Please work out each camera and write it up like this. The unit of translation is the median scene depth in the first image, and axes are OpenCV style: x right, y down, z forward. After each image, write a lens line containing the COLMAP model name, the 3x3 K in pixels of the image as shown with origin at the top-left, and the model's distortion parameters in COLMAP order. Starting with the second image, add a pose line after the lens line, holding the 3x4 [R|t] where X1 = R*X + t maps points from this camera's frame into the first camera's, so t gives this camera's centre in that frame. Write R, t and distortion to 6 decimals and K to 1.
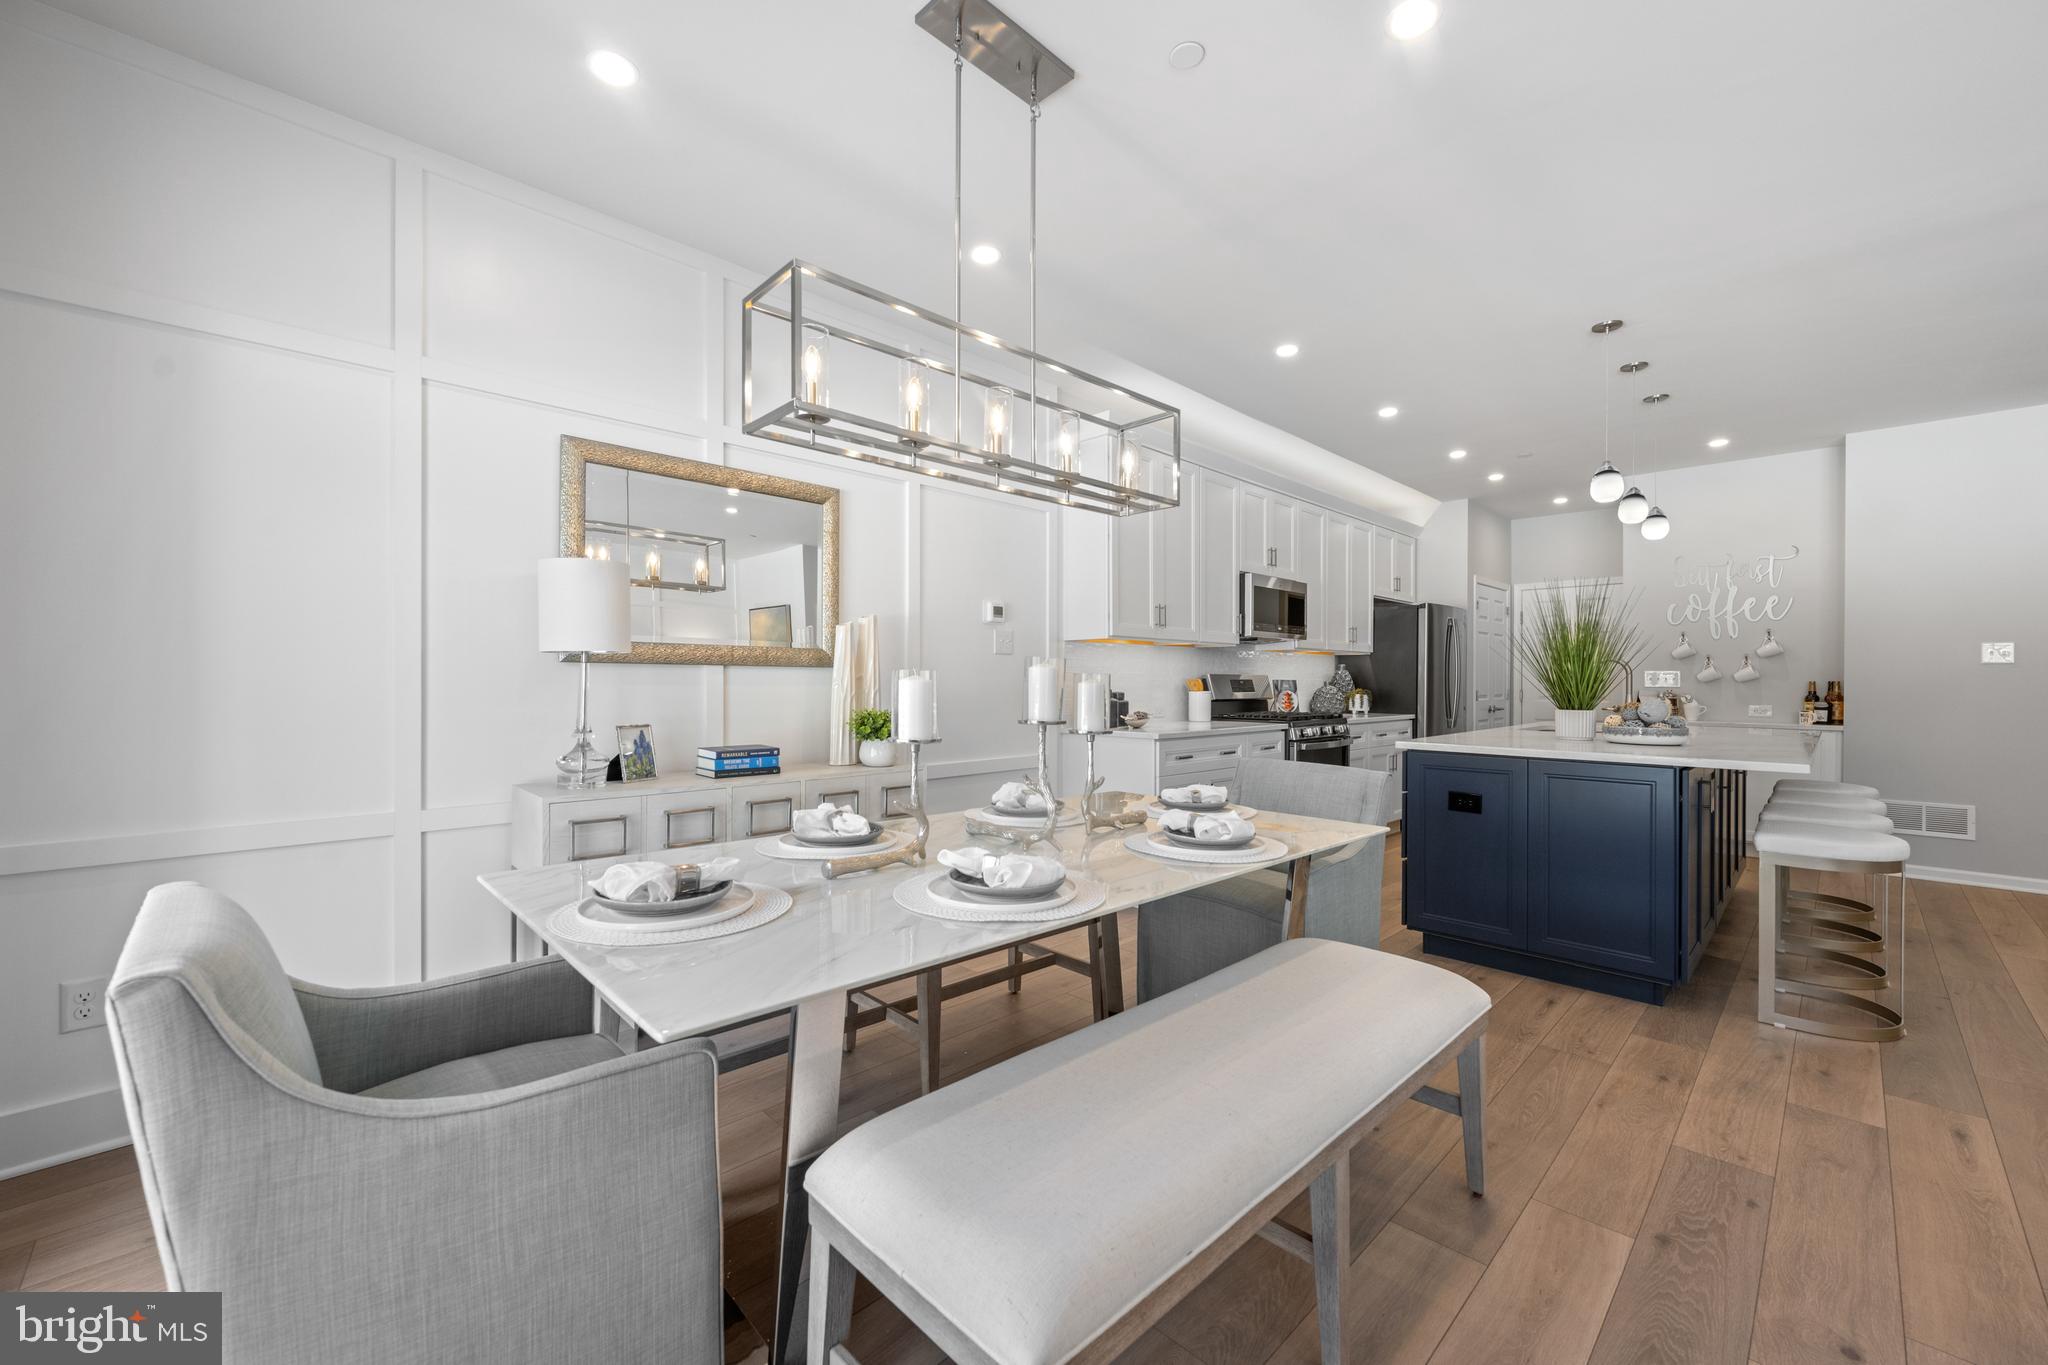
lens RADIAL K [[805.2, 0, 1024.0], [0, 805.2, 682.5], [0, 0, 1]] dist [-0.000214, 0.000067]
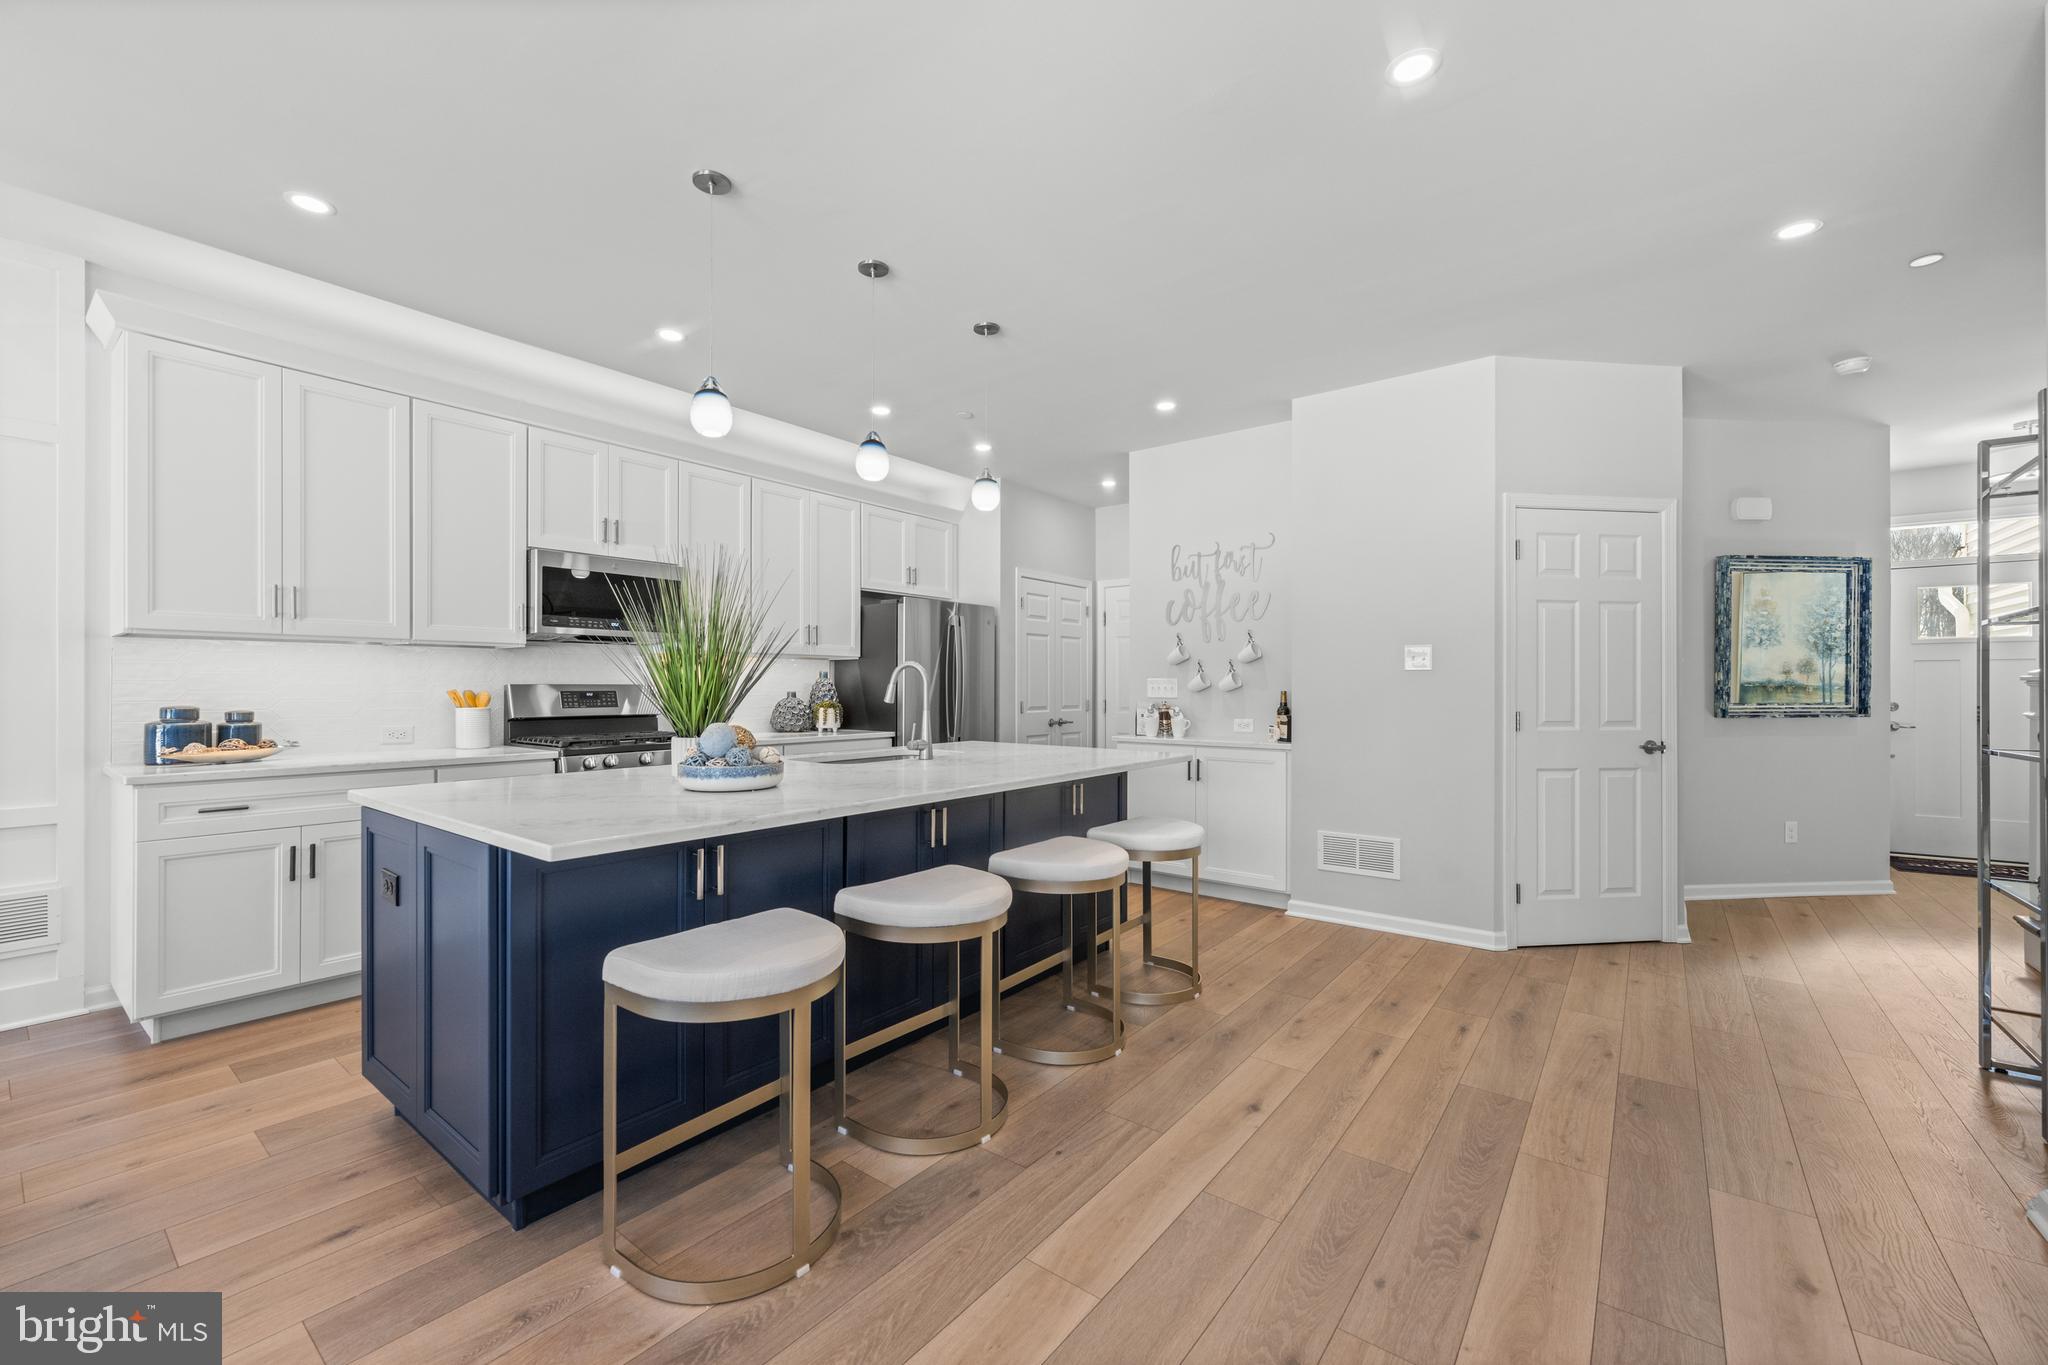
lens RADIAL K [[821.1, 0, 1021.3], [0, 821.1, 685.4], [0, 0, 1]] dist [-0.000305, -0.000051]
pose [[0.990773, -0.002512, 0.135510, 0.586302], [0.003056, 0.999988, -0.003809, -0.004770], [-0.135498, 0.004188, 0.990769, 0.174242]]
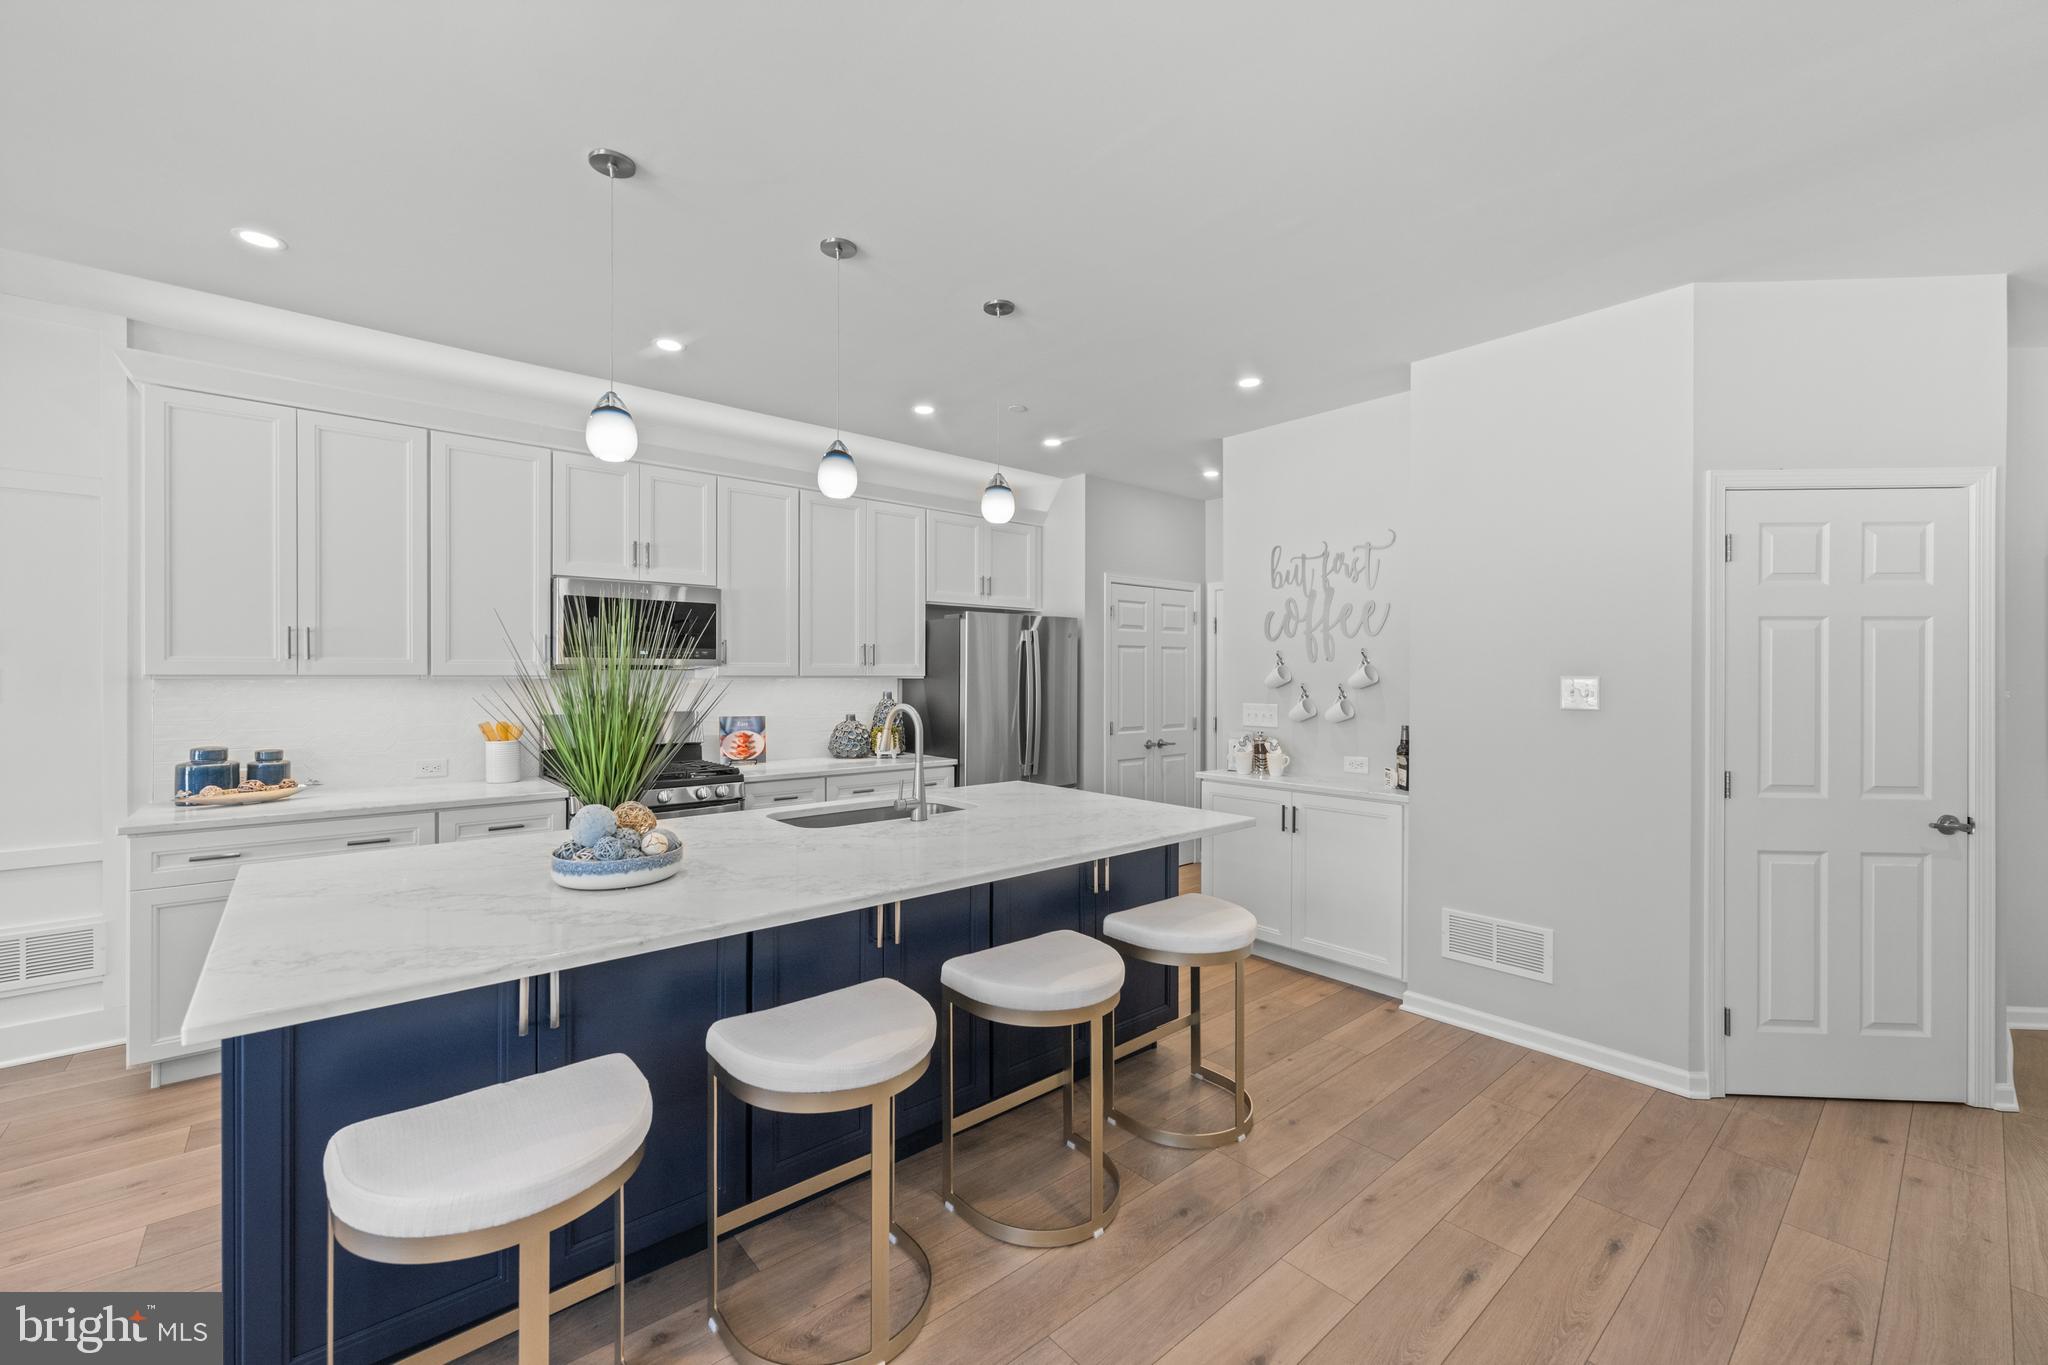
lens RADIAL K [[825.6, 0, 1021.4], [0, 825.6, 676.5], [0, 0, 1]] dist [-0.000535, 0.000003]
pose [[0.997708, -0.001646, -0.067639, 0.700518], [0.001615, 0.999999, -0.000503, -0.043394], [0.067640, 0.000393, 0.997710, 0.272669]]
